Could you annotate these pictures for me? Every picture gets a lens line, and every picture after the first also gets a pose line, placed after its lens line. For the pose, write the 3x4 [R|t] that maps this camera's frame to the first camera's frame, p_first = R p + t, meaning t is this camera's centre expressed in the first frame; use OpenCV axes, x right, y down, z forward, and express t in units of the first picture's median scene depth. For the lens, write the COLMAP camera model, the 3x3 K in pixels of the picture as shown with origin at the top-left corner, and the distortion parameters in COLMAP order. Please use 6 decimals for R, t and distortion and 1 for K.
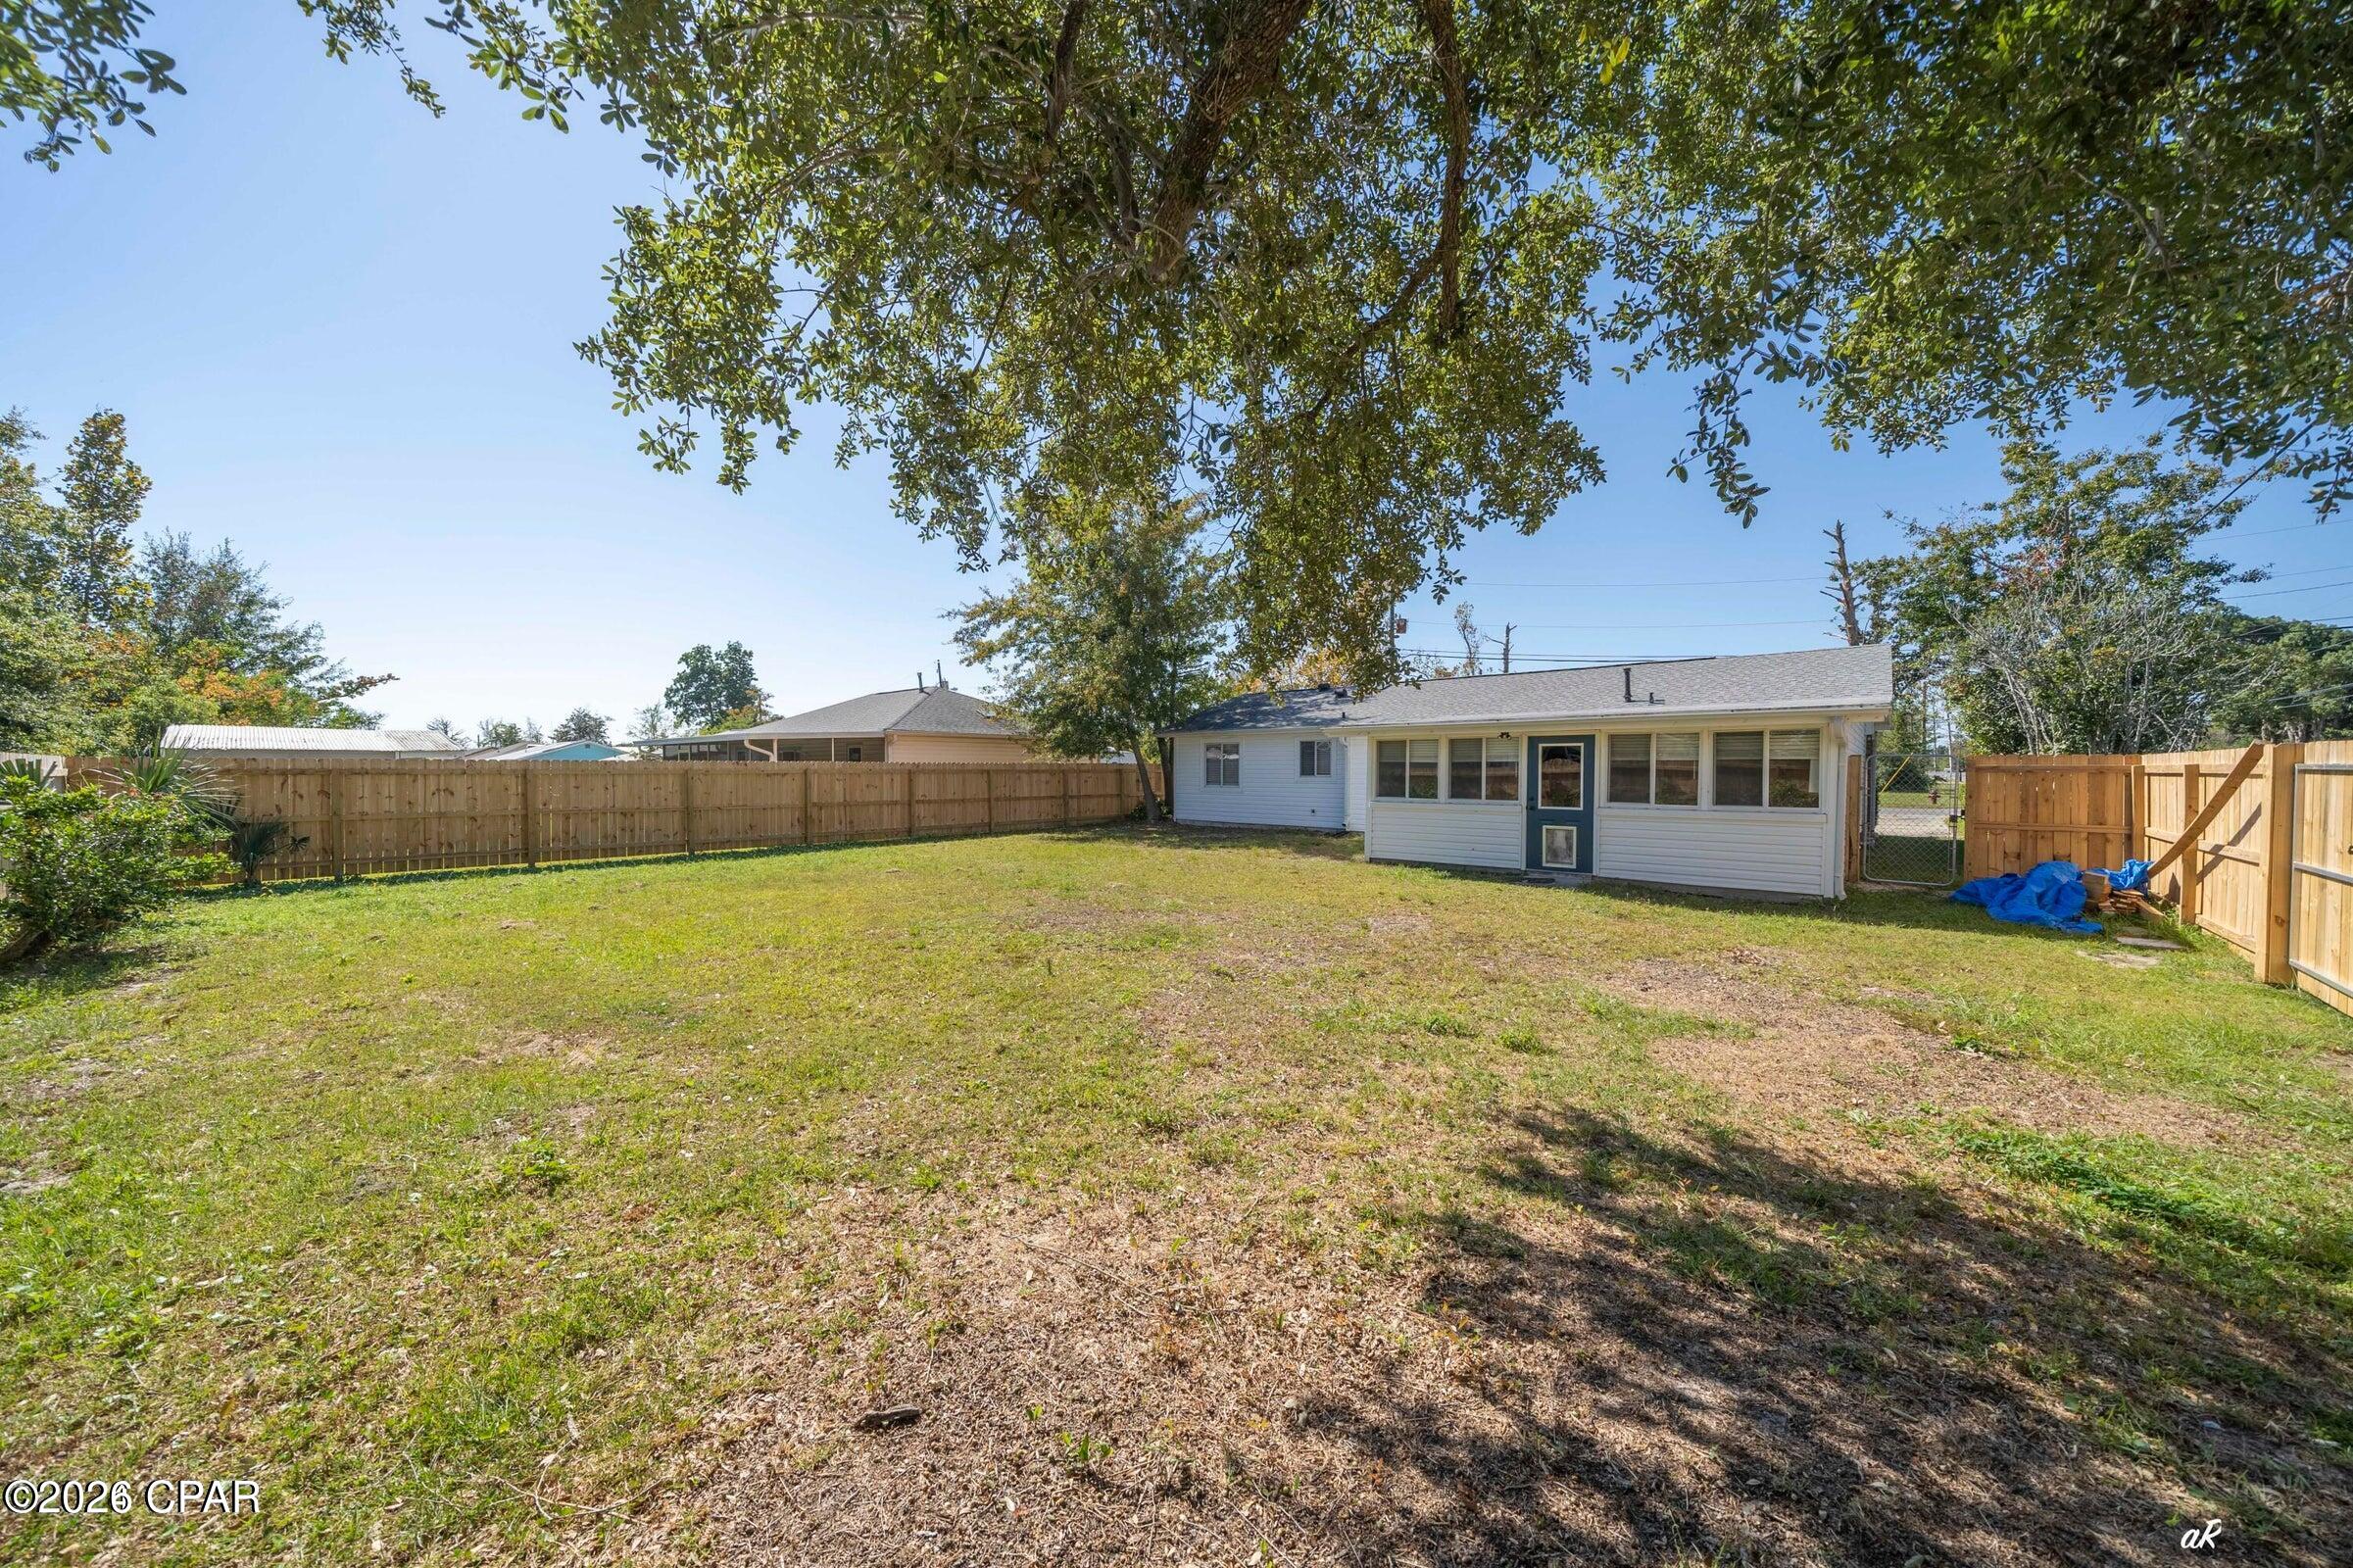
lens RADIAL K [[805.3, 0, 1171.9], [0, 805.3, 792.1], [0, 0, 1]] dist [-0.006076, -0.000079]
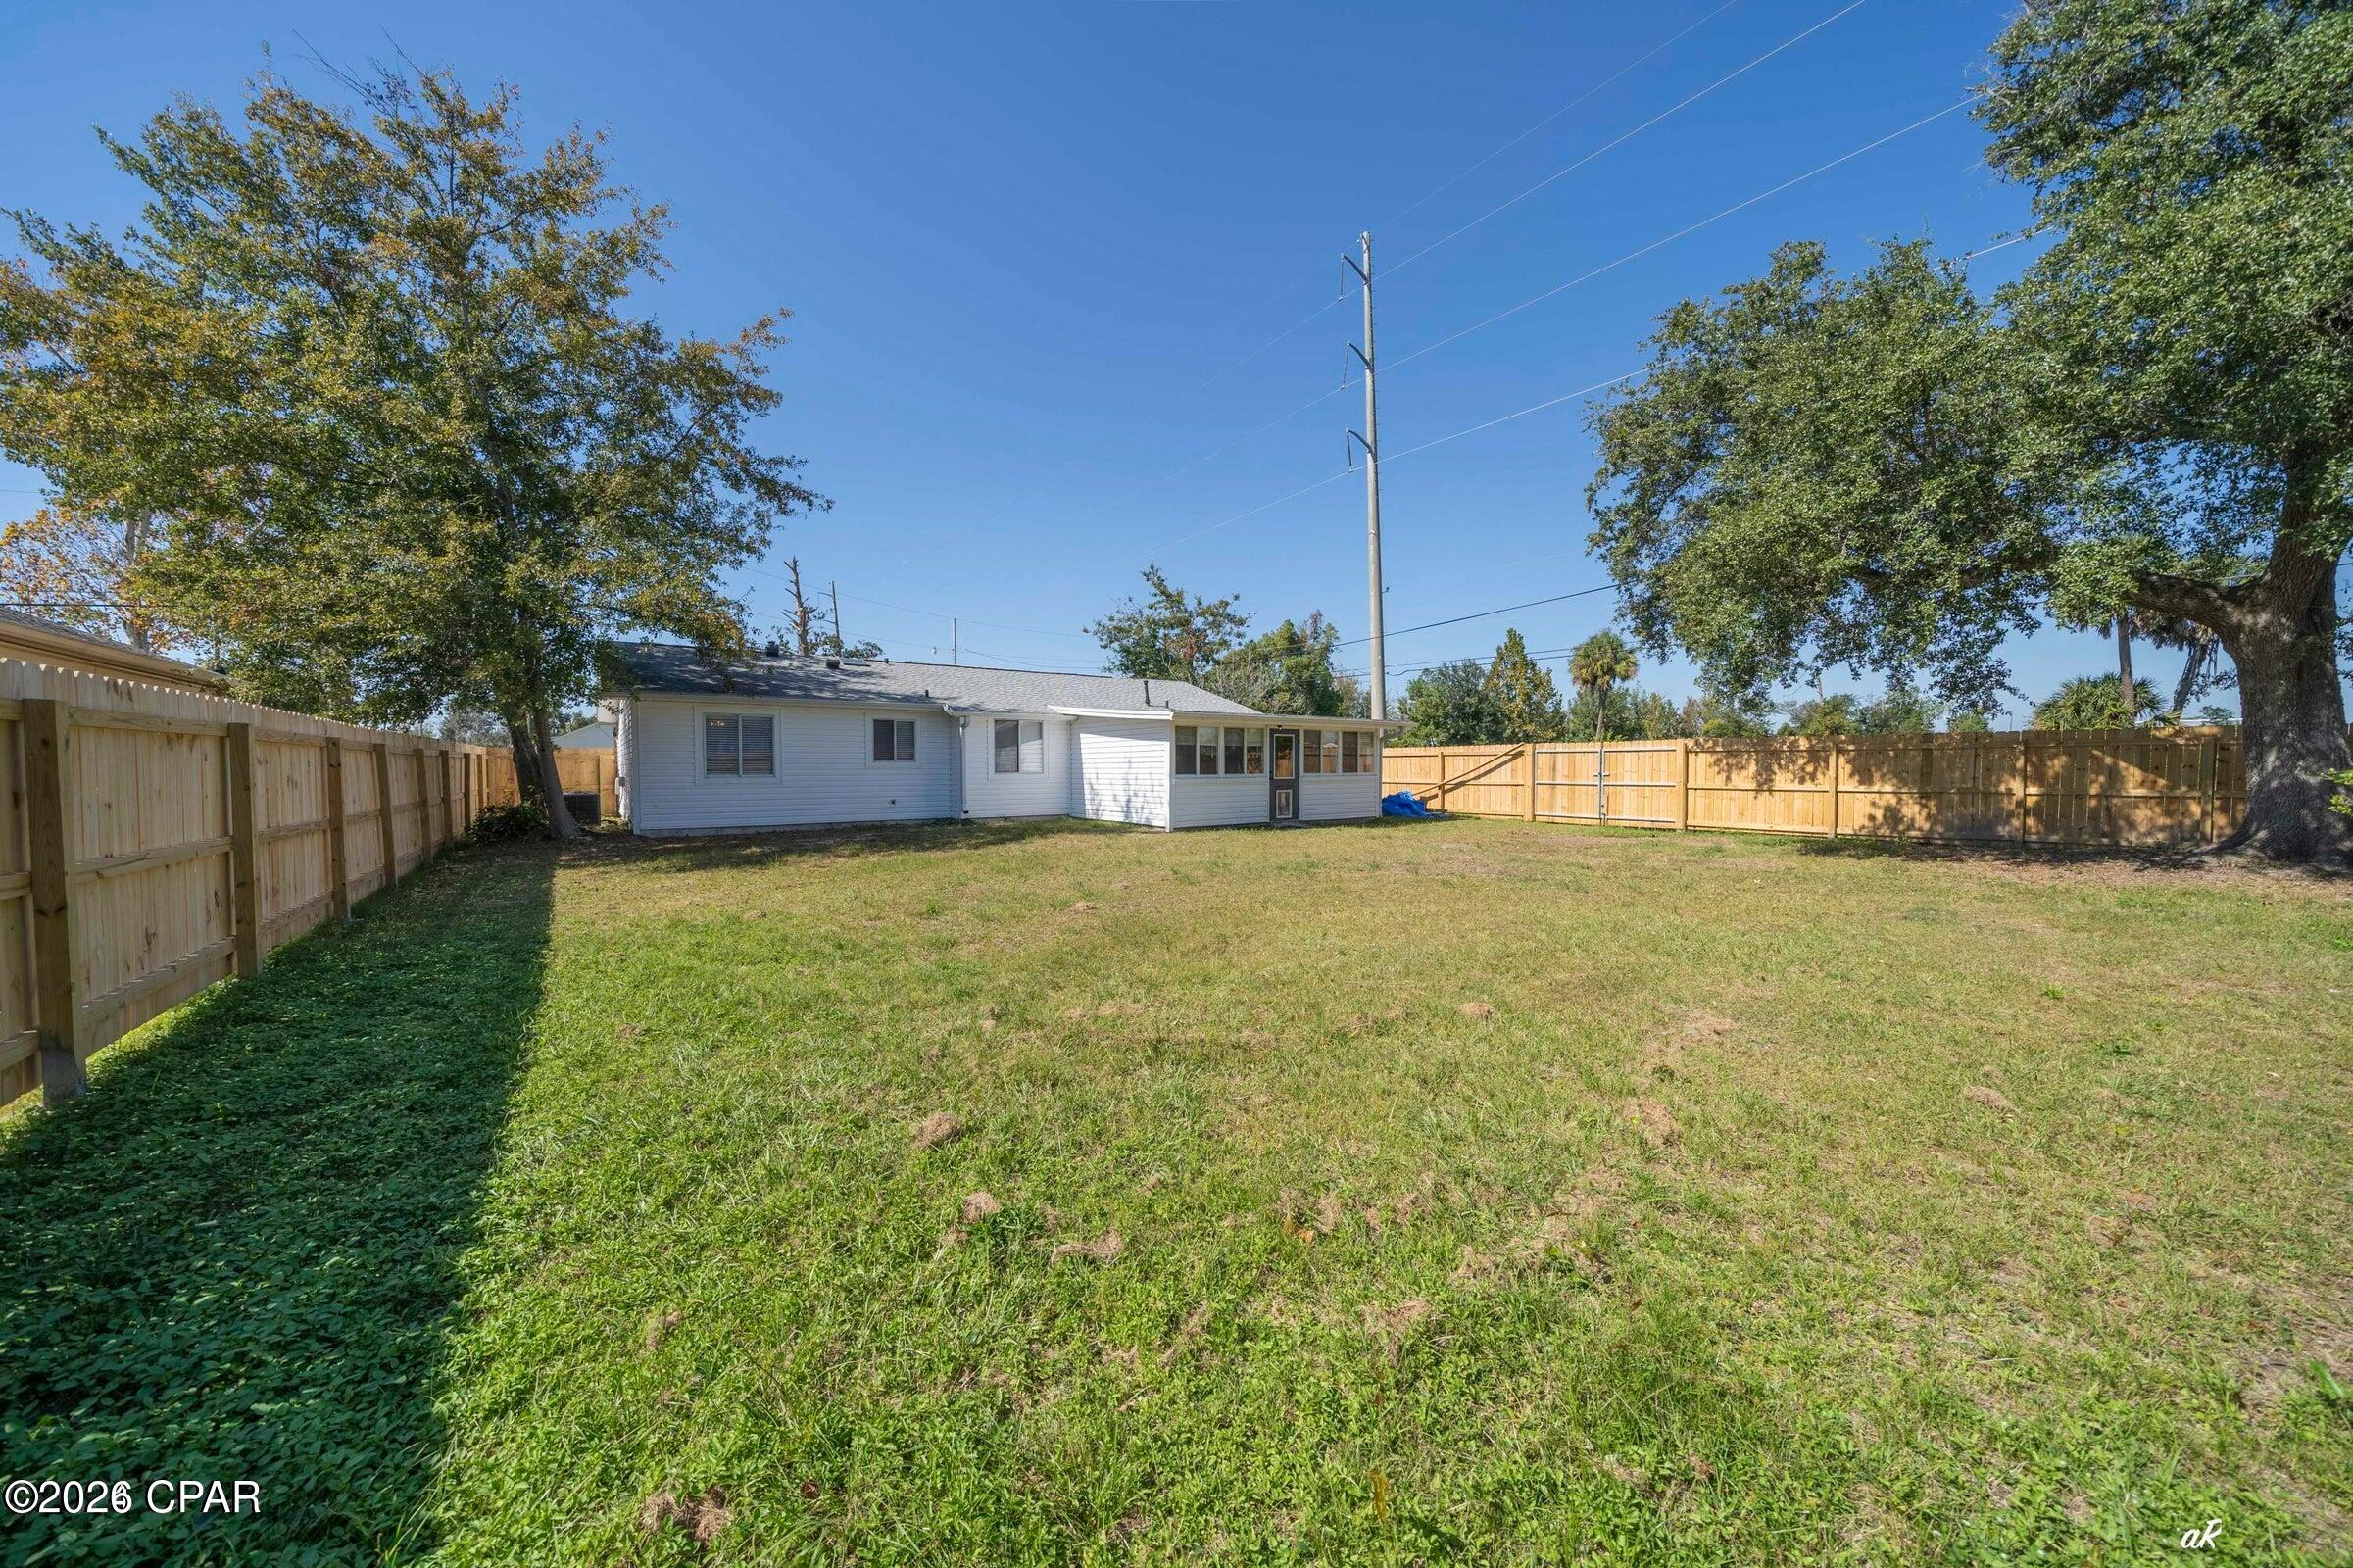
lens RADIAL K [[805.3, 0, 1171.9], [0, 805.3, 792.1], [0, 0, 1]] dist [-0.006076, -0.000079]
pose [[0.212260, -0.032068, 0.976687, -0.971193], [0.031704, 0.999161, 0.025915, 0.001279], [-0.976699, 0.025464, 0.213098, 0.854007]]
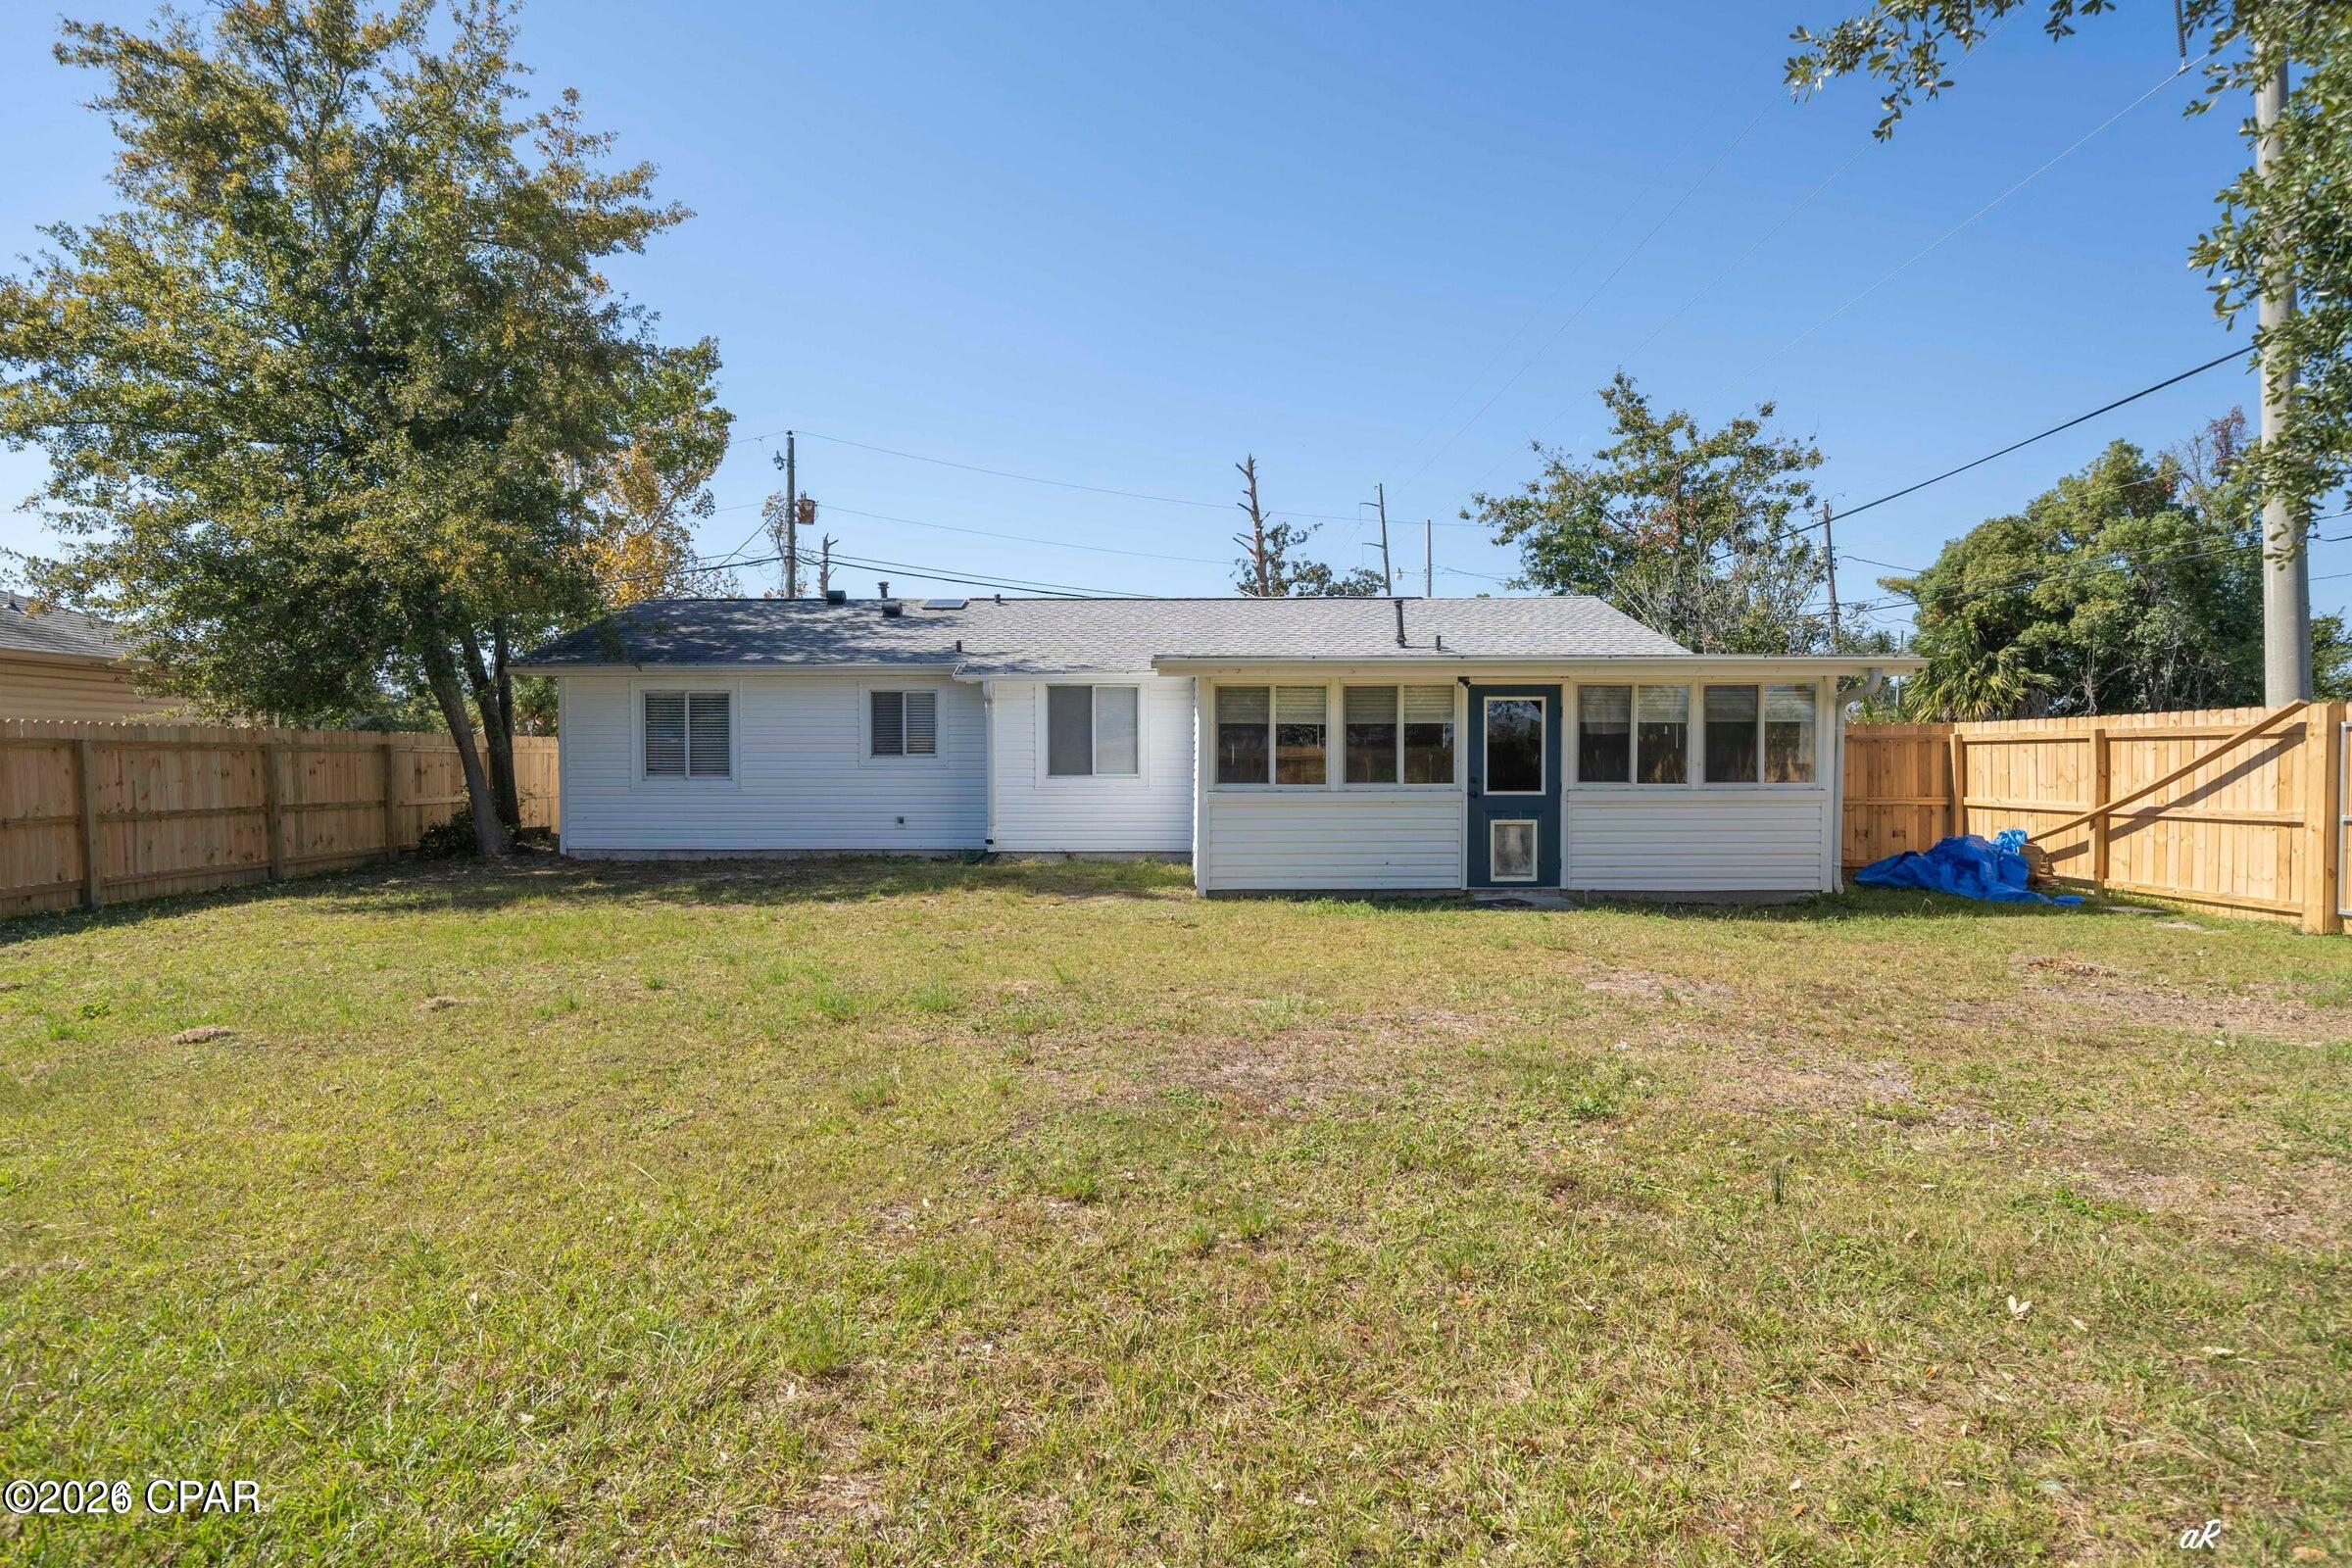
lens RADIAL K [[1255.6, 0, 1176.0], [0, 1255.6, 784.0], [0, 0, 1]] dist [0.015239, -0.000333]
pose [[0.744793, -0.014944, 0.667128, -0.407901], [0.022044, 0.999755, -0.002215, 0.008480], [-0.666932, 0.016356, 0.744939, 0.394506]]
